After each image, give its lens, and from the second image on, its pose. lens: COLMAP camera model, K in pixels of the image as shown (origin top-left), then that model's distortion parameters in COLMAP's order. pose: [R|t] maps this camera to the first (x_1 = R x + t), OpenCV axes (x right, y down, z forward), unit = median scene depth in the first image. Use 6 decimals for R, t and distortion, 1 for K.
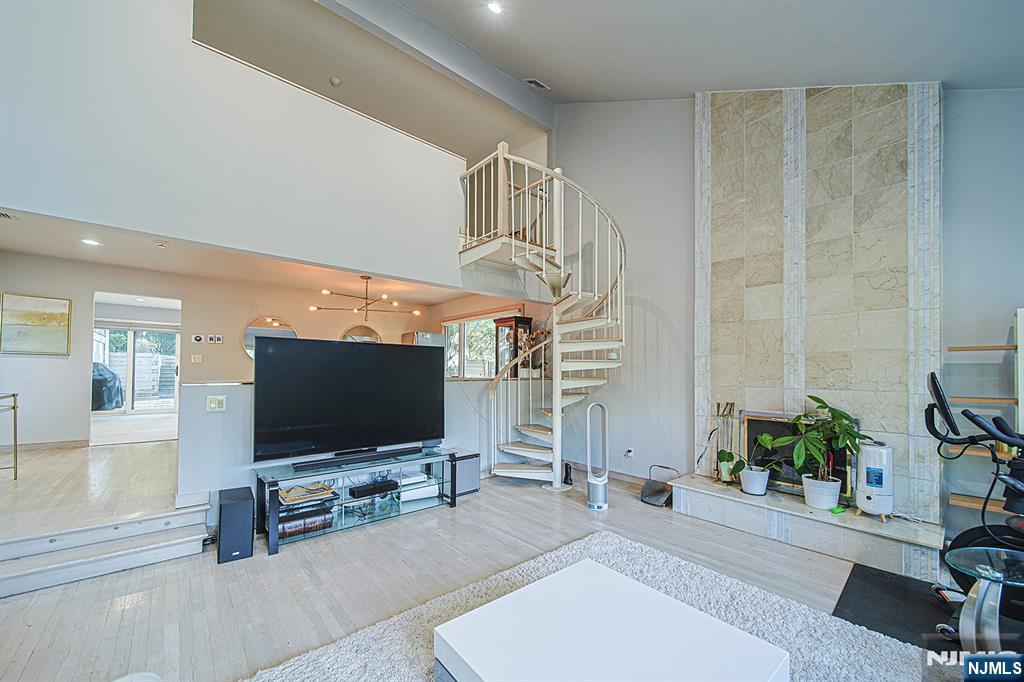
lens RADIAL K [[393.6, 0, 513.9], [0, 393.6, 373.4], [0, 0, 1]] dist [0.000681, 0.000070]
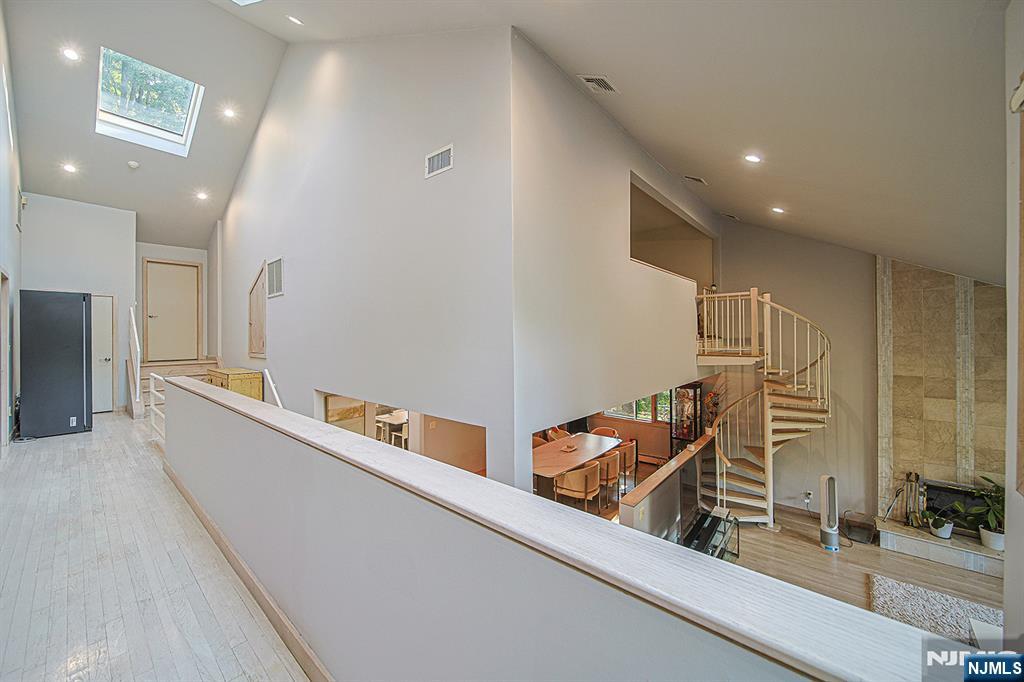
lens RADIAL K [[386.1, 0, 512.0], [0, 386.1, 341.0], [0, 0, 1]] dist [0.000004, -0.000076]
pose [[0.989552, -0.014486, 0.143444, -1.181775], [0.013512, 0.999879, 0.007764, -0.464348], [-0.143539, -0.005744, 0.989628, -0.238461]]
